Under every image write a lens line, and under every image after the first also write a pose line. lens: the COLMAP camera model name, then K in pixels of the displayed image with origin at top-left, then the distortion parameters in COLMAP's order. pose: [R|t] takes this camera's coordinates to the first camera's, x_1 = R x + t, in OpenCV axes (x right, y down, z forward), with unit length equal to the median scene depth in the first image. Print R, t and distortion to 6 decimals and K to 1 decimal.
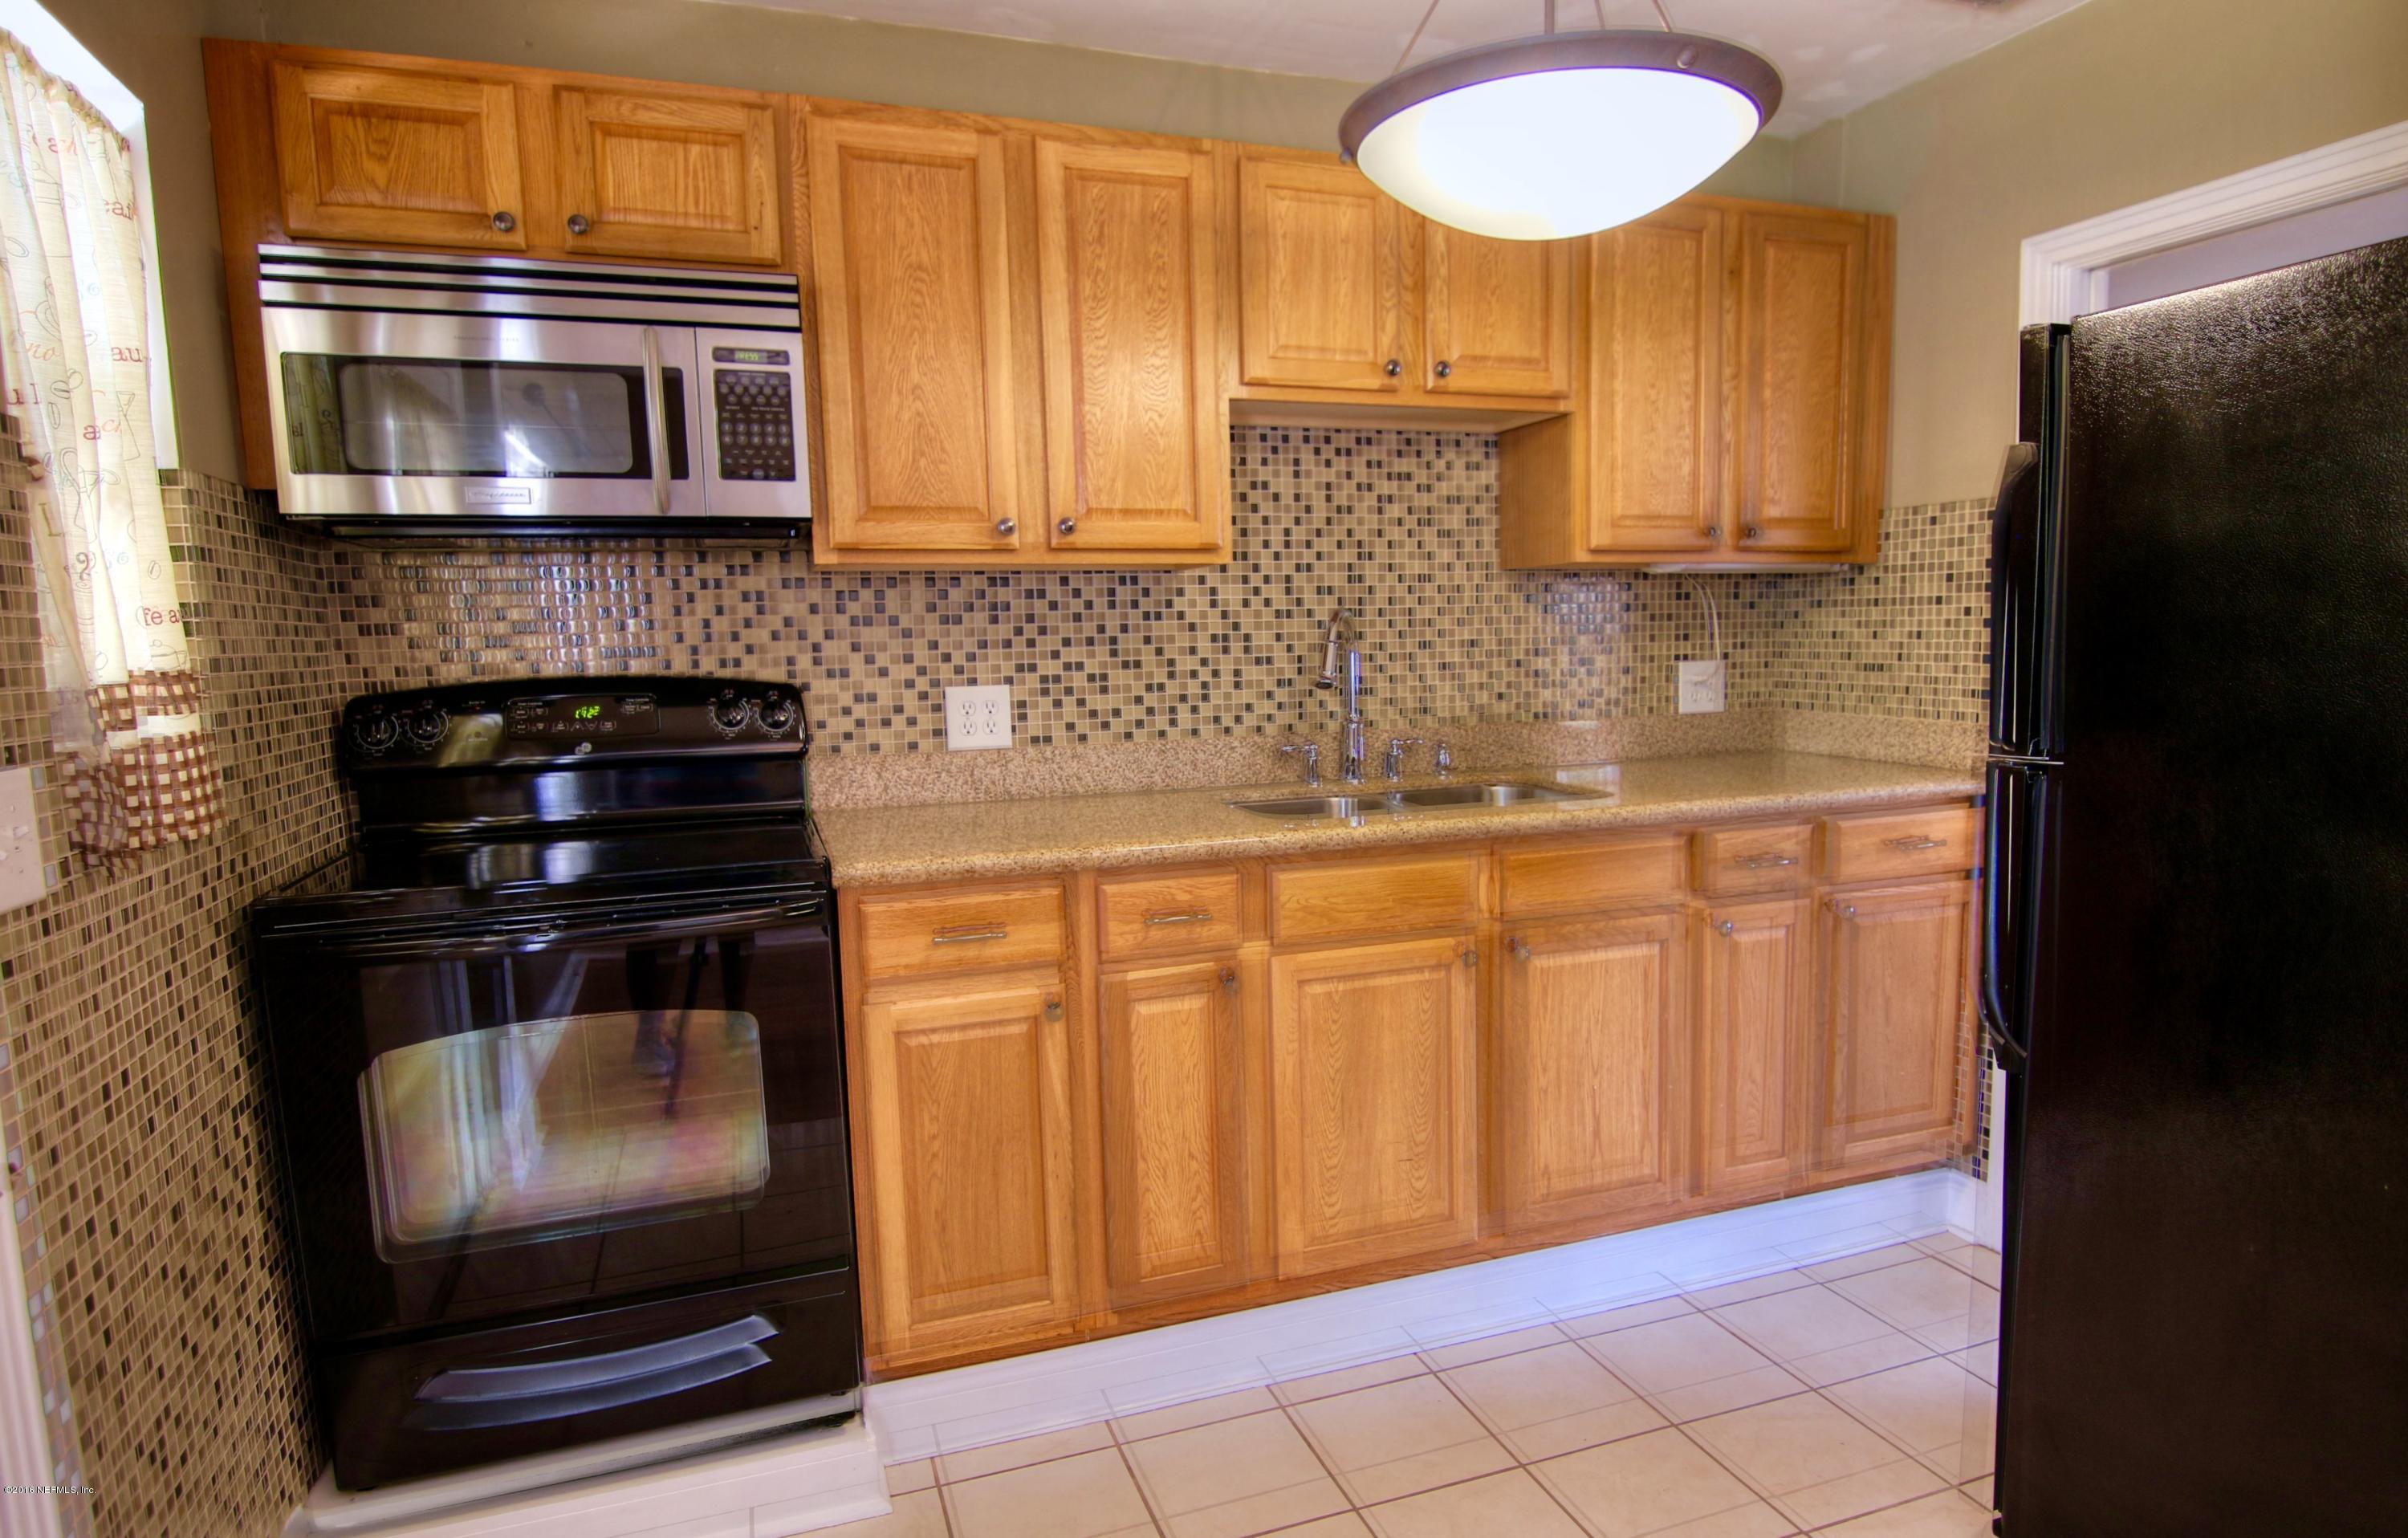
lens RADIAL K [[1315.1, 0, 1201.4], [0, 1315.1, 767.5], [0, 0, 1]] dist [-0.002836, -0.000018]
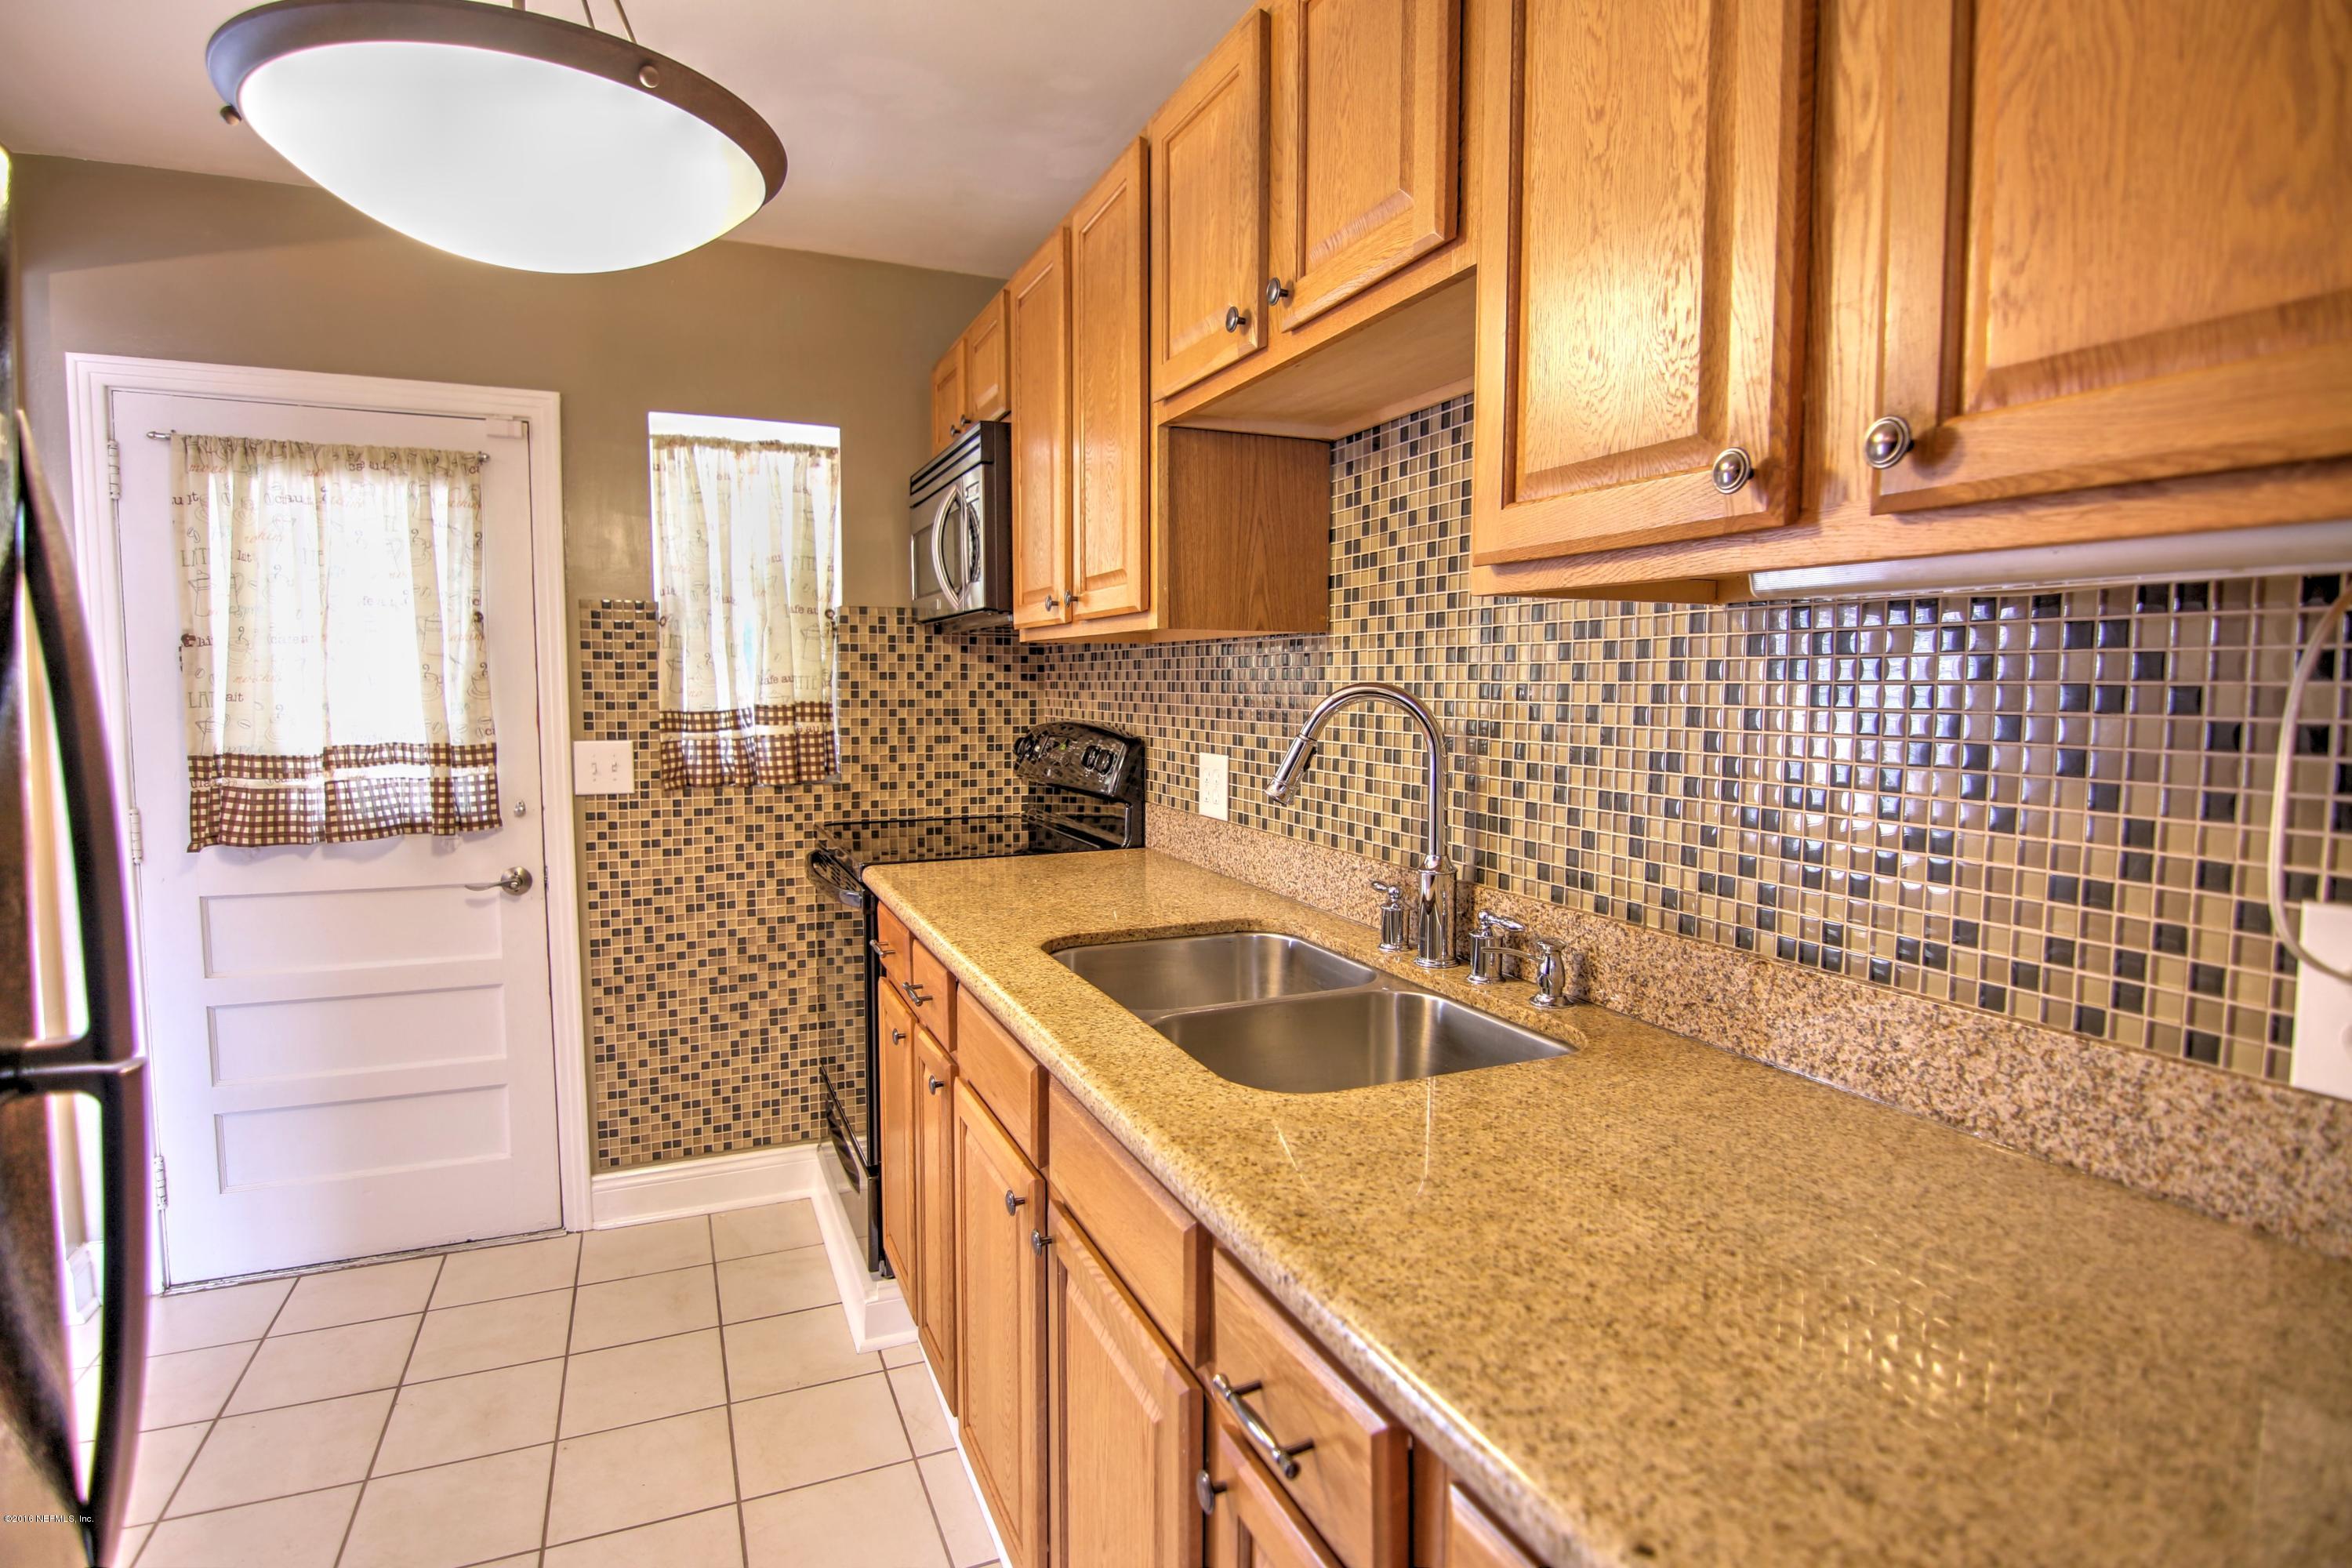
lens RADIAL K [[1207.3, 0, 1172.3], [0, 1207.3, 783.3], [0, 0, 1]] dist [-0.033732, -0.000637]
pose [[0.054255, 0.106834, -0.992795, 0.678093], [-0.106358, 0.989222, 0.100637, -0.119433], [0.992847, 0.100132, 0.065033, 0.848829]]
